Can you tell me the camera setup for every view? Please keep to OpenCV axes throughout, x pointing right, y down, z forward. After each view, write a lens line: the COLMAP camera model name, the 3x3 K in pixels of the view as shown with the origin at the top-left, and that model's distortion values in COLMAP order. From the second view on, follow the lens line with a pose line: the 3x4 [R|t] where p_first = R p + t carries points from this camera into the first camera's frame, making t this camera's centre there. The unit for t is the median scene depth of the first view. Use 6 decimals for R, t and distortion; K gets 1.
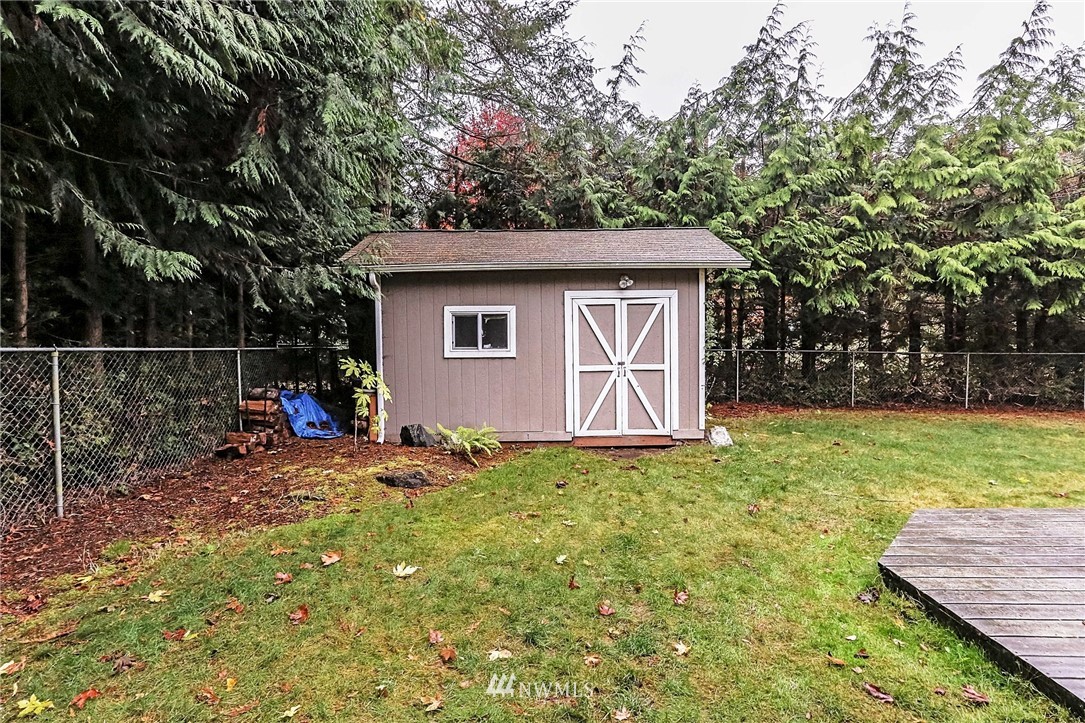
lens RADIAL K [[539.7, 0, 542.2], [0, 539.7, 355.4], [0, 0, 1]] dist [-0.032091, 0.016334]
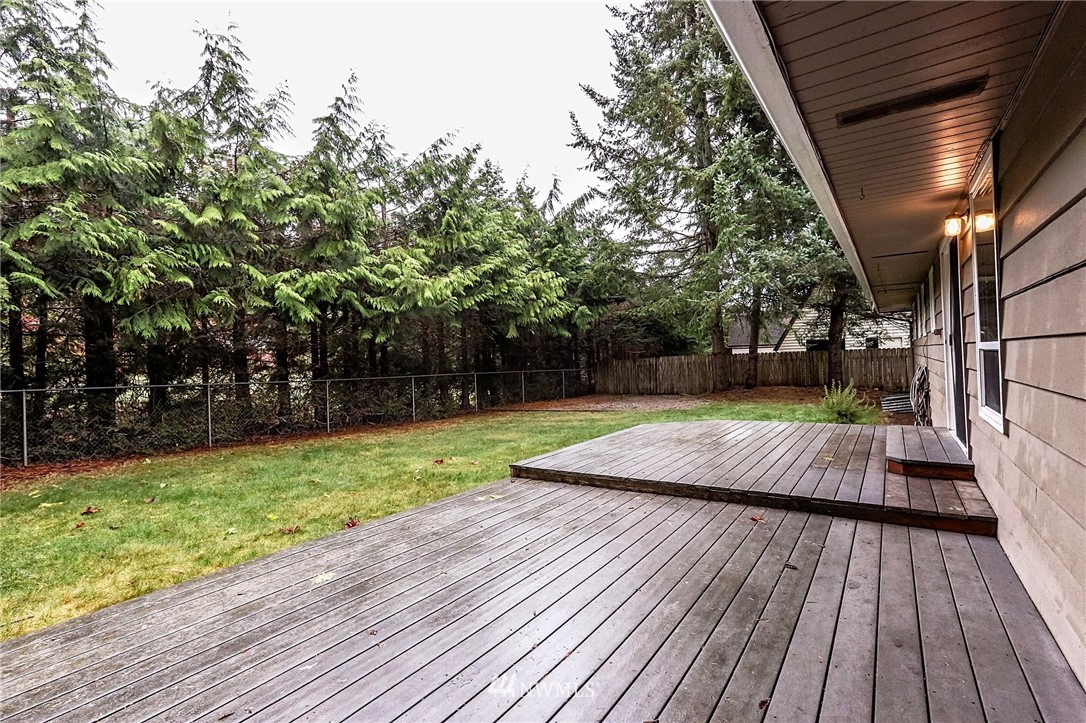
lens RADIAL K [[540.2, 0, 542.7], [0, 540.2, 355.4], [0, 0, 1]] dist [-0.032091, 0.016334]
pose [[0.551308, -0.006736, 0.834275, 0.193302], [0.062931, 0.997454, -0.033533, 0.012970], [-0.831925, 0.070988, 0.550328, 0.061897]]
